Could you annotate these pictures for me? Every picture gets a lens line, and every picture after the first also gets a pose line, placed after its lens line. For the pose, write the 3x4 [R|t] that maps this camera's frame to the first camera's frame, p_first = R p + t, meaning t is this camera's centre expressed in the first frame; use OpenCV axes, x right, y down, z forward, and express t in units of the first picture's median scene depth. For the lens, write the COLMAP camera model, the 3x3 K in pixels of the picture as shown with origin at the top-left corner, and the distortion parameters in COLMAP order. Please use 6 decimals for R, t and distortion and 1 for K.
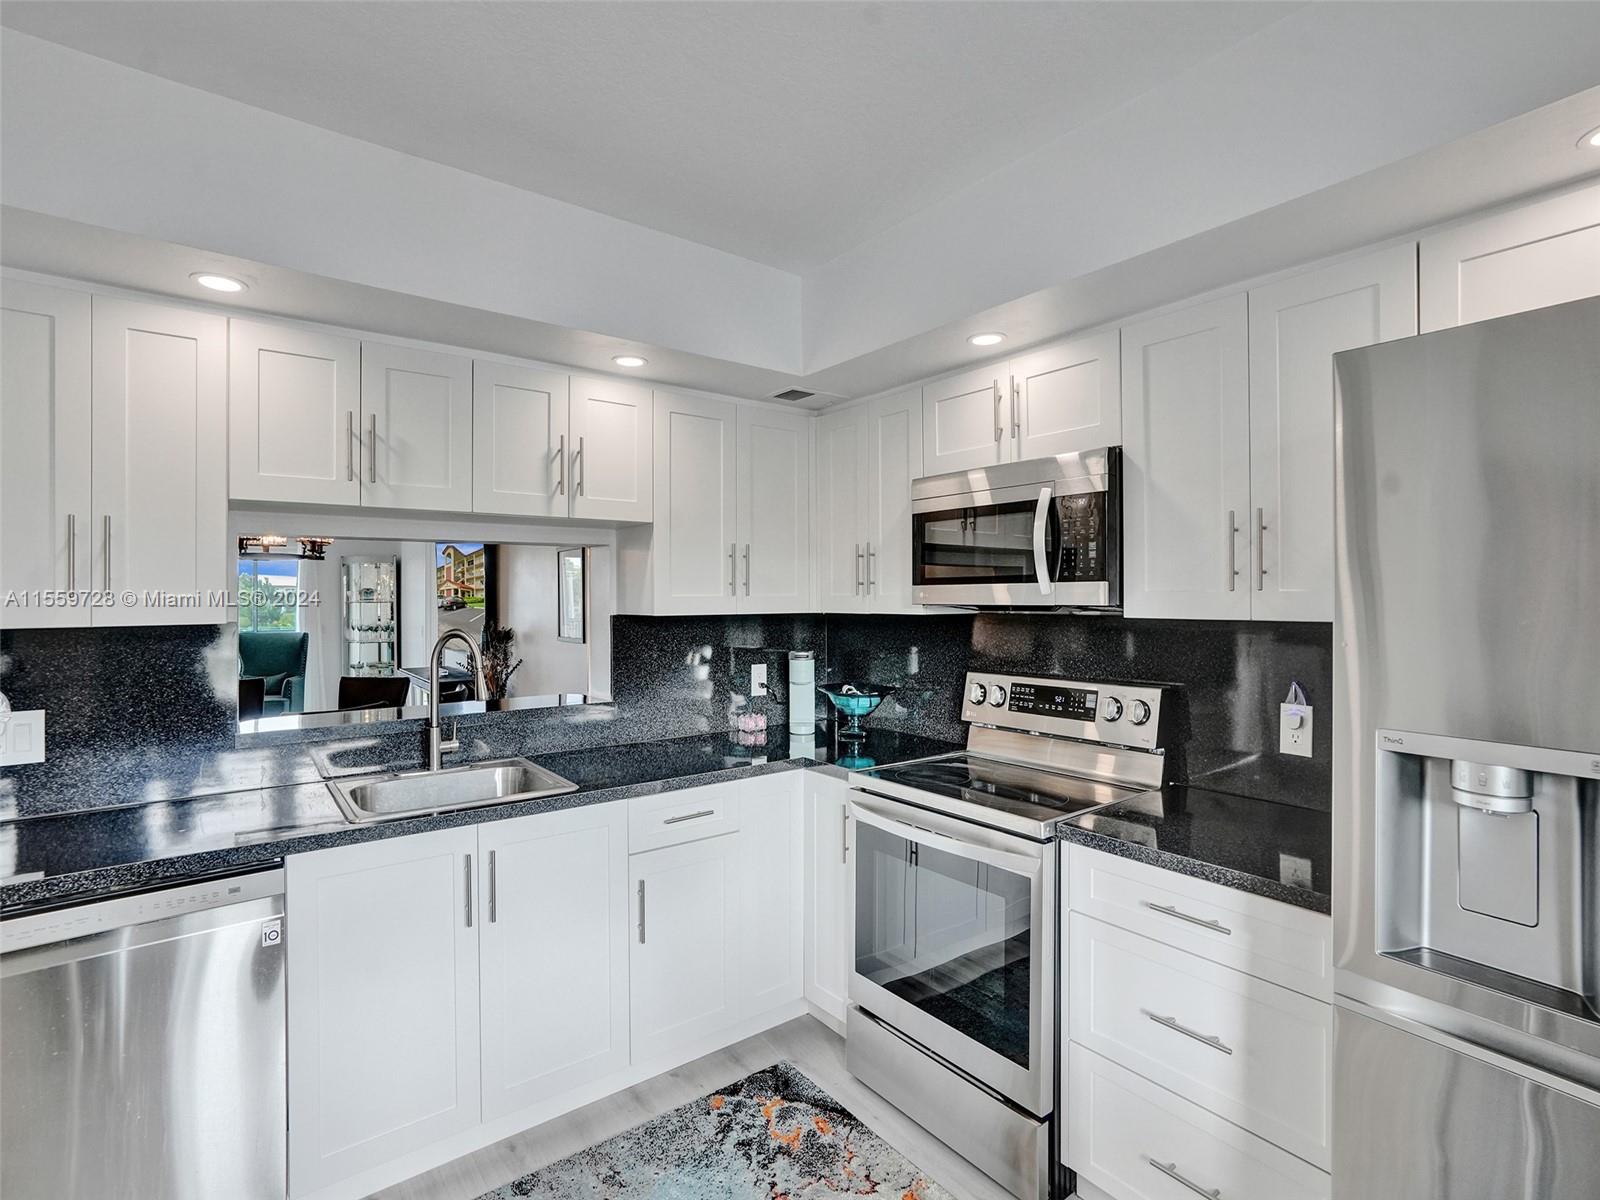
lens RADIAL K [[767.2, 0, 791.3], [0, 767.2, 599.9], [0, 0, 1]] dist [-0.048114, 0.026946]
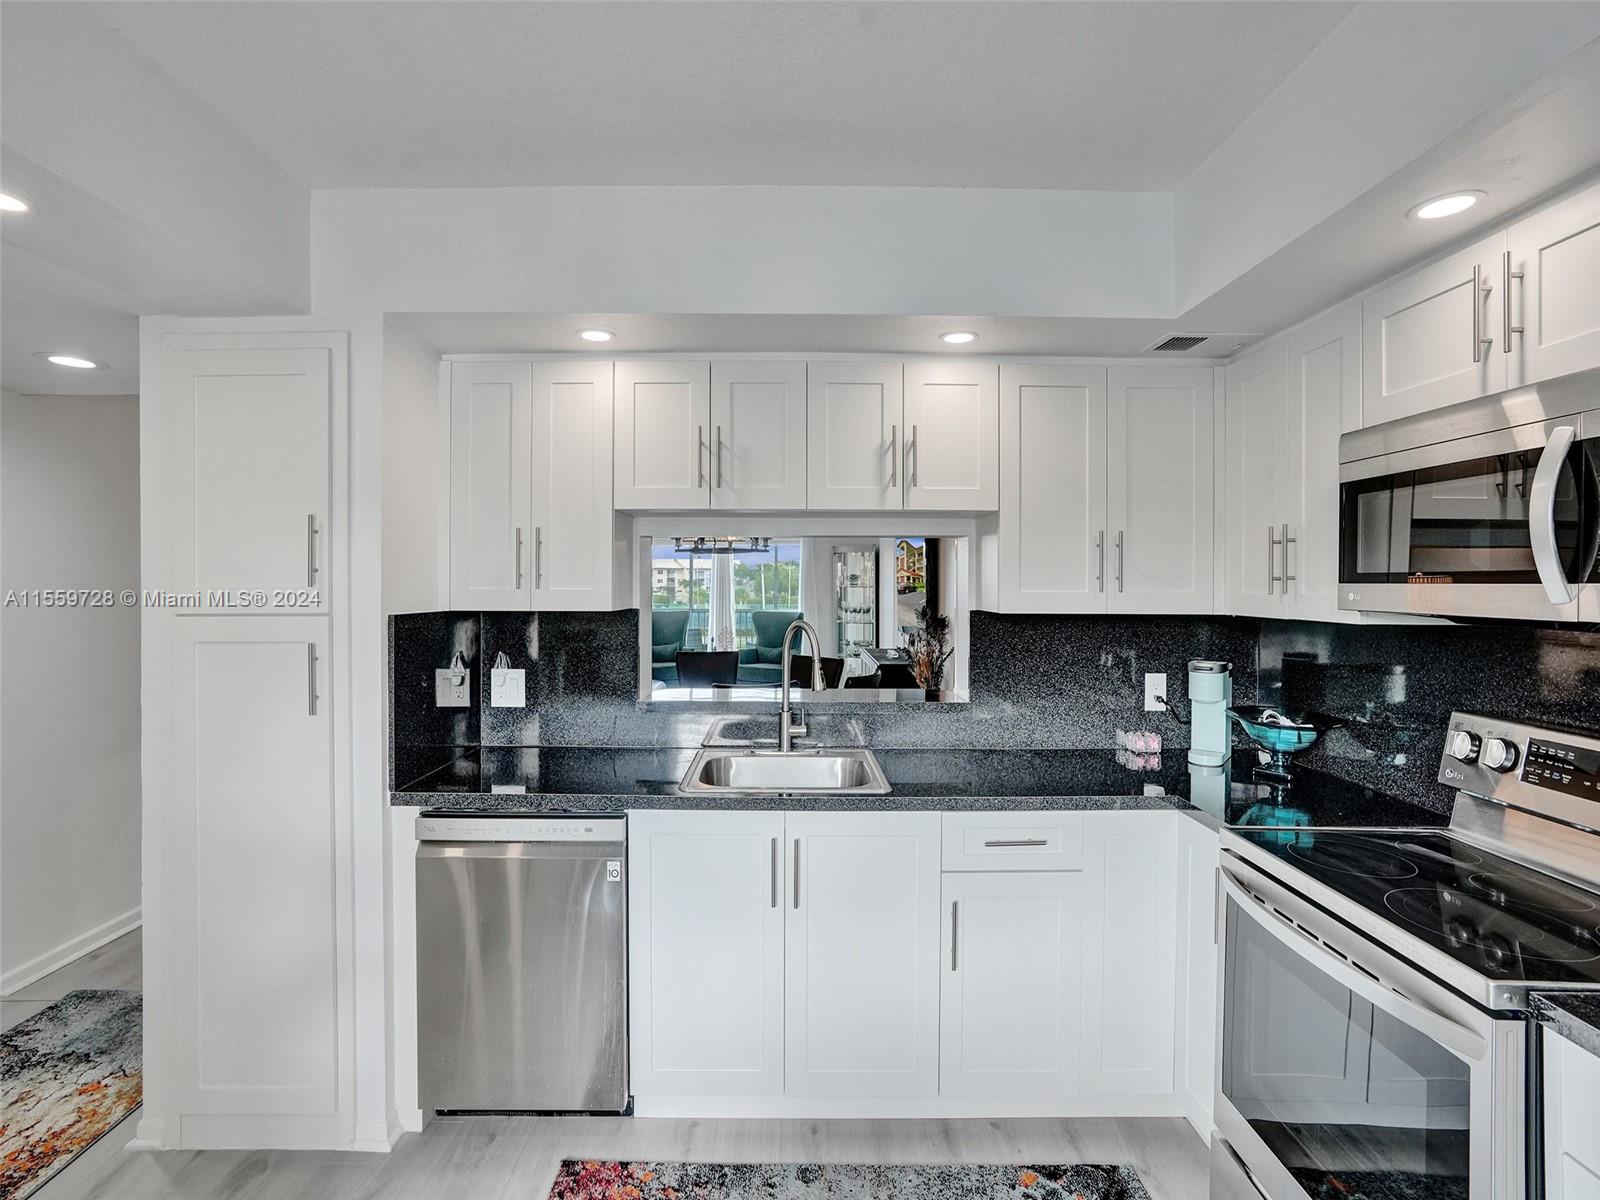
lens RADIAL K [[764.6, 0, 791.8], [0, 764.6, 589.3], [0, 0, 1]] dist [-0.046877, 0.025643]
pose [[0.801051, 0.015005, -0.598409, 0.177592], [-0.011344, 0.999887, 0.009886, -0.015210], [0.598489, -0.001130, 0.801130, 0.141245]]
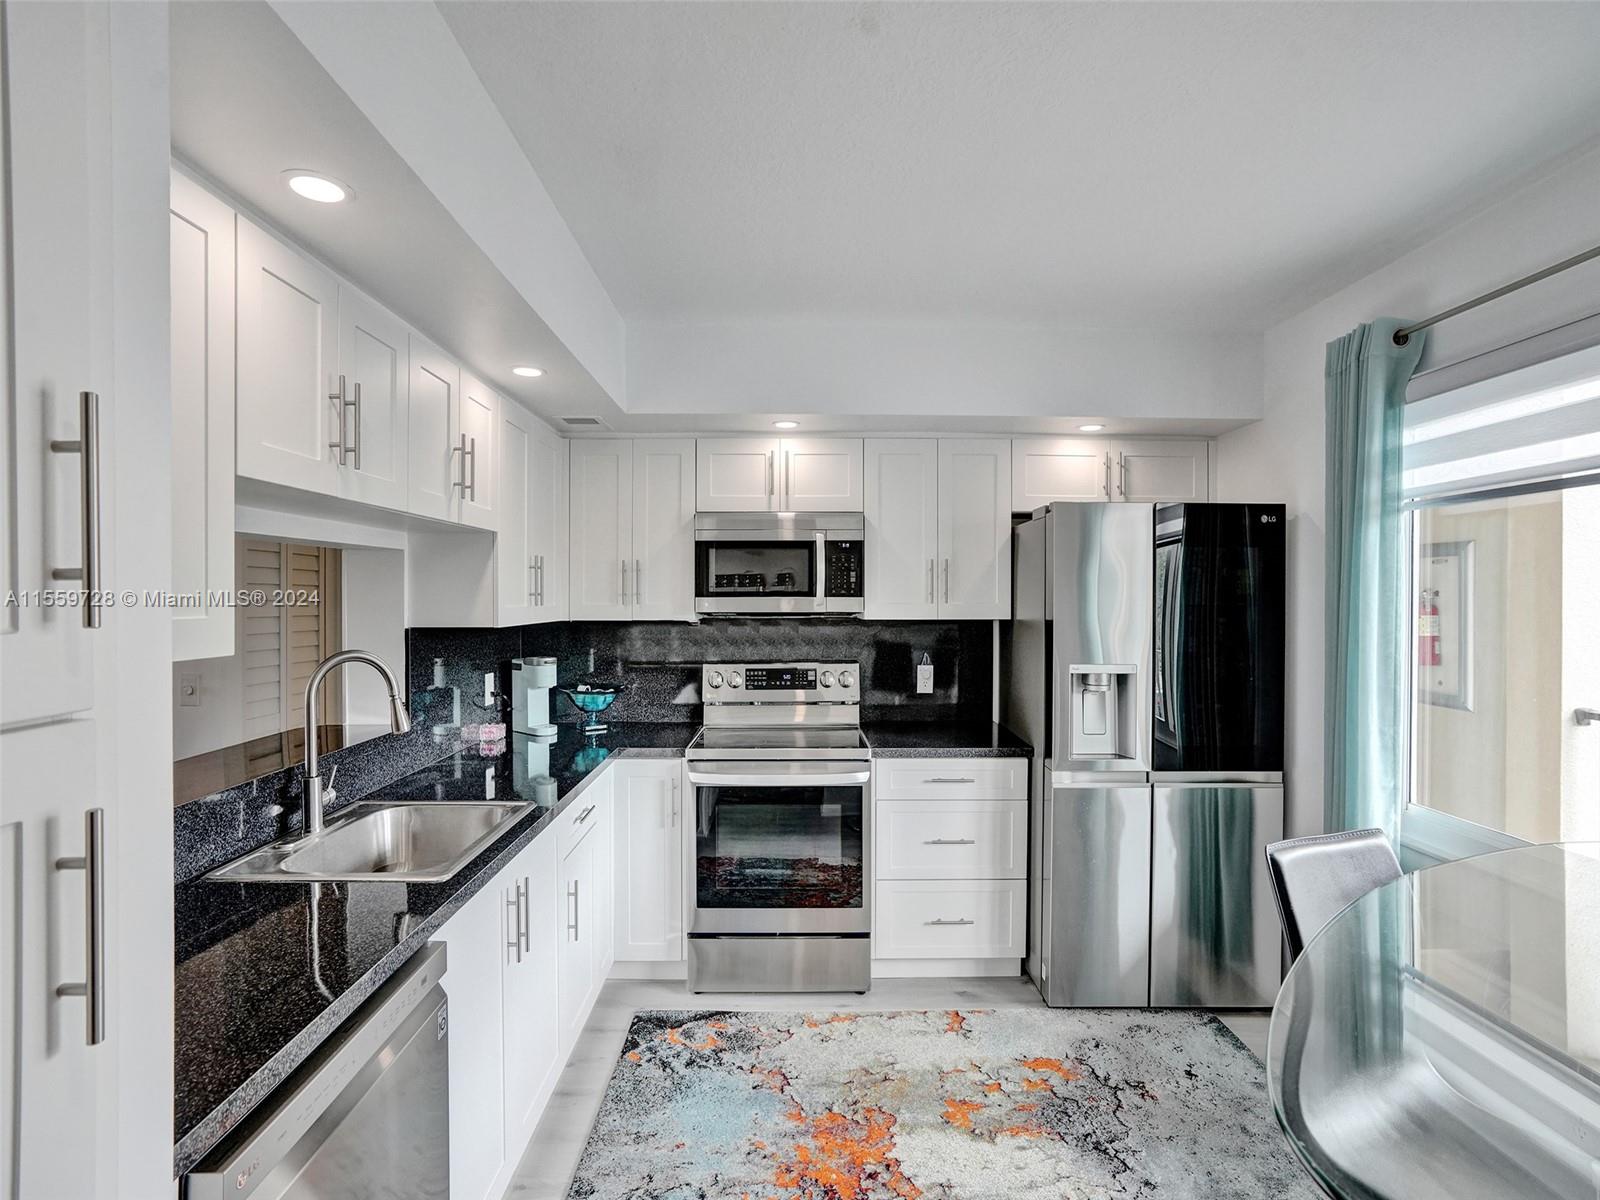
lens RADIAL K [[755.8, 0, 785.9], [0, 755.8, 613.1], [0, 0, 1]] dist [-0.044795, 0.023579]
pose [[0.597960, -0.014188, 0.801401, -0.792623], [0.001892, 0.999866, 0.016290, -0.013629], [-0.801524, -0.008224, 0.597906, 0.148637]]
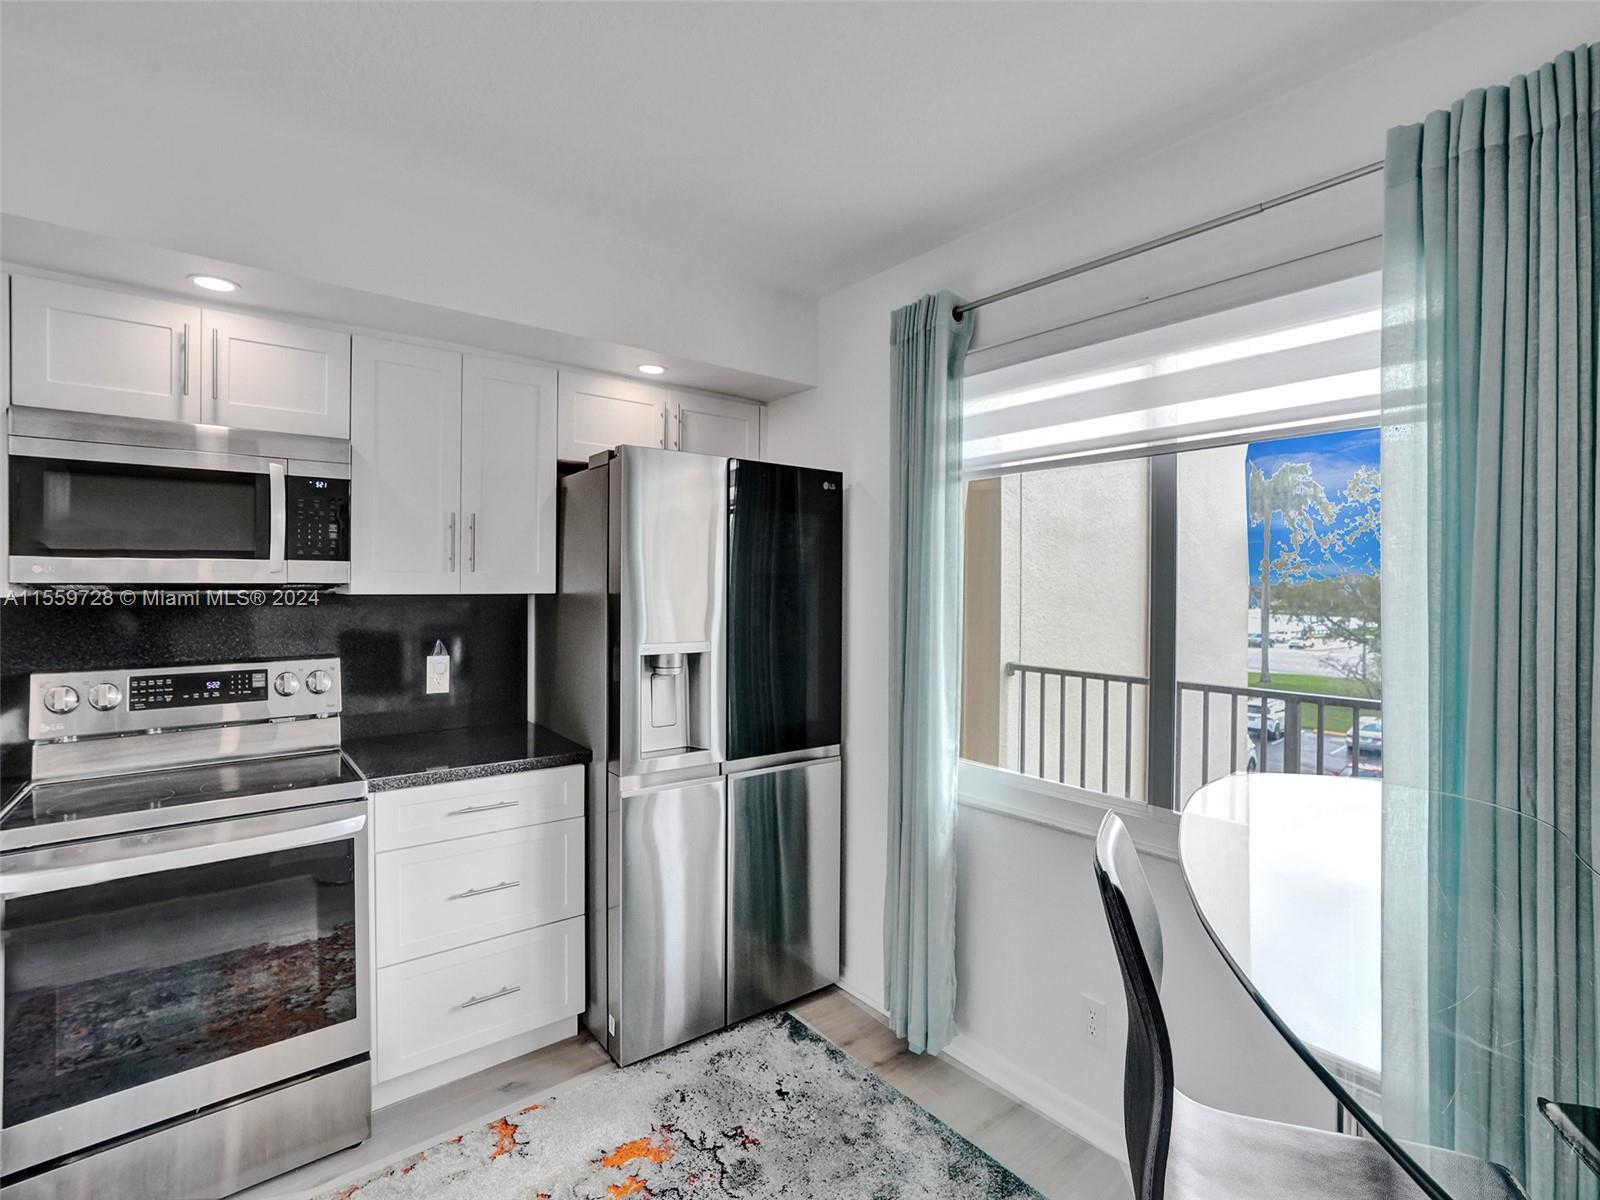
lens RADIAL K [[764.6, 0, 791.8], [0, 764.6, 589.3], [0, 0, 1]] dist [-0.046877, 0.025643]
pose [[-0.026743, -0.001363, 0.999641, -0.582596], [0.000950, 0.999999, 0.001389, 0.012905], [-0.999642, 0.000987, -0.026741, 0.318286]]
